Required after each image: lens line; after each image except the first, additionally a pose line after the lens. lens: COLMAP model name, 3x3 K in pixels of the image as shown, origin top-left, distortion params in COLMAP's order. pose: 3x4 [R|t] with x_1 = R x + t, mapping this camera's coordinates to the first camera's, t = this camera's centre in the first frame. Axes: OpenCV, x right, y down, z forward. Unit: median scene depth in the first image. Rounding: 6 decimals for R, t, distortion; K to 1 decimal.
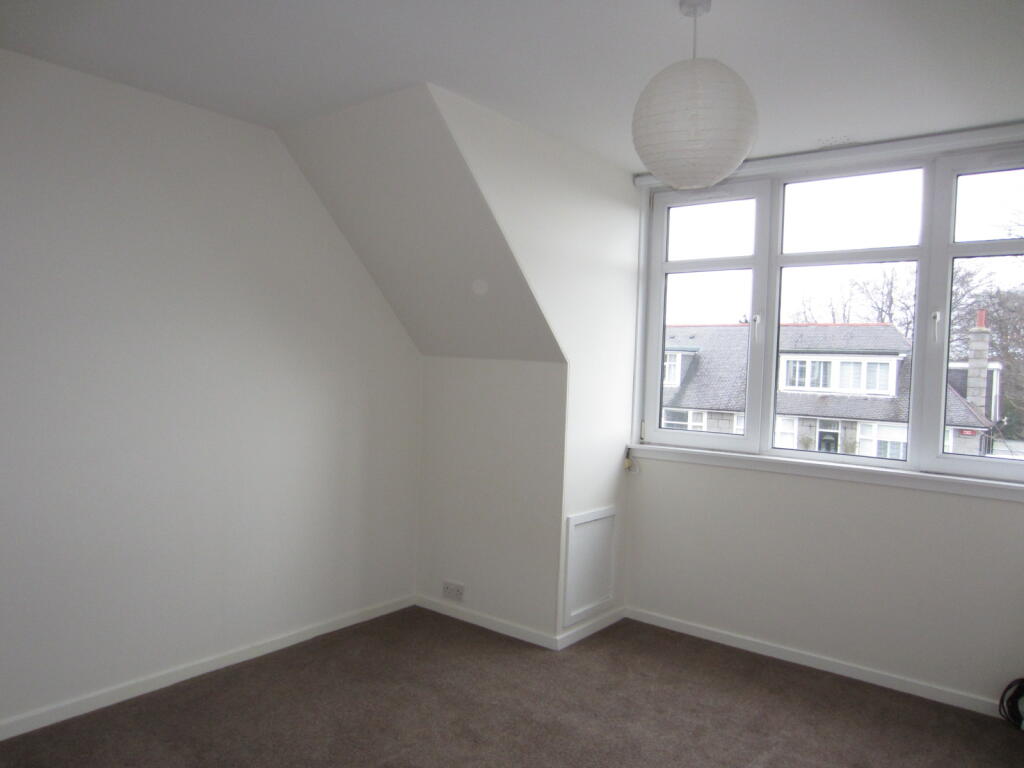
lens RADIAL K [[724.1, 0, 512.0], [0, 724.1, 384.0], [0, 0, 1]] dist [-0.002800, 0.000837]
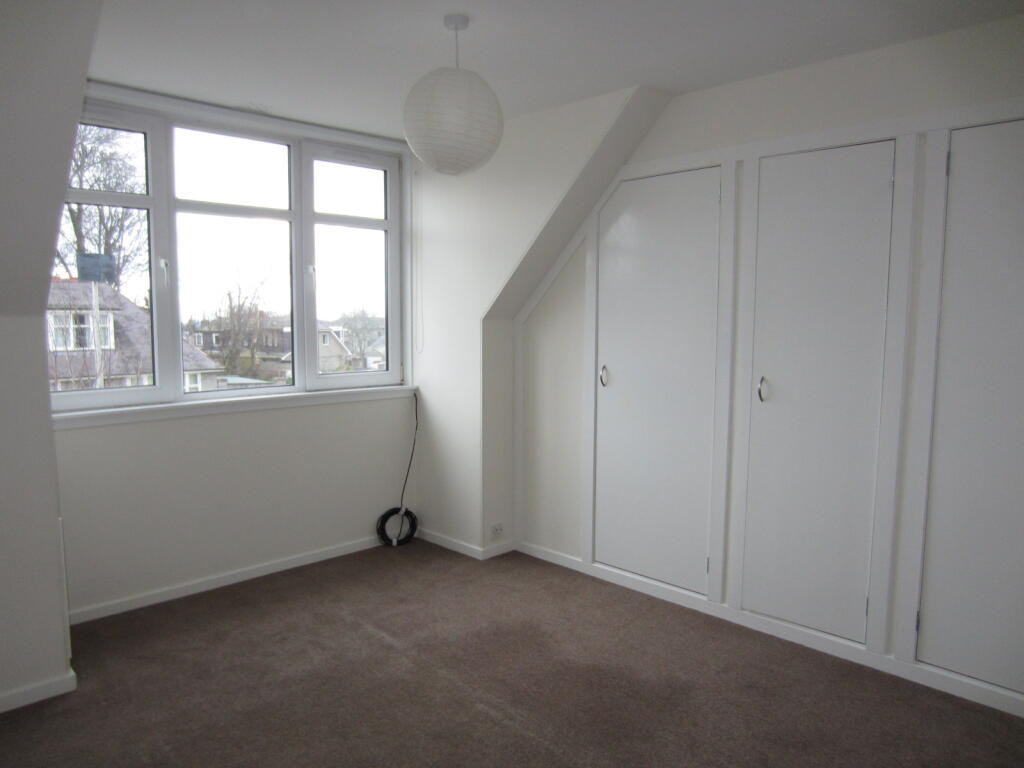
lens RADIAL K [[726.8, 0, 512.0], [0, 726.8, 384.0], [0, 0, 1]] dist [-0.054703, -0.001145]
pose [[0.127662, -0.127914, 0.983535, -0.568769], [0.032241, 0.991660, 0.124786, -0.034694], [-0.991294, 0.015779, 0.130722, 0.425278]]
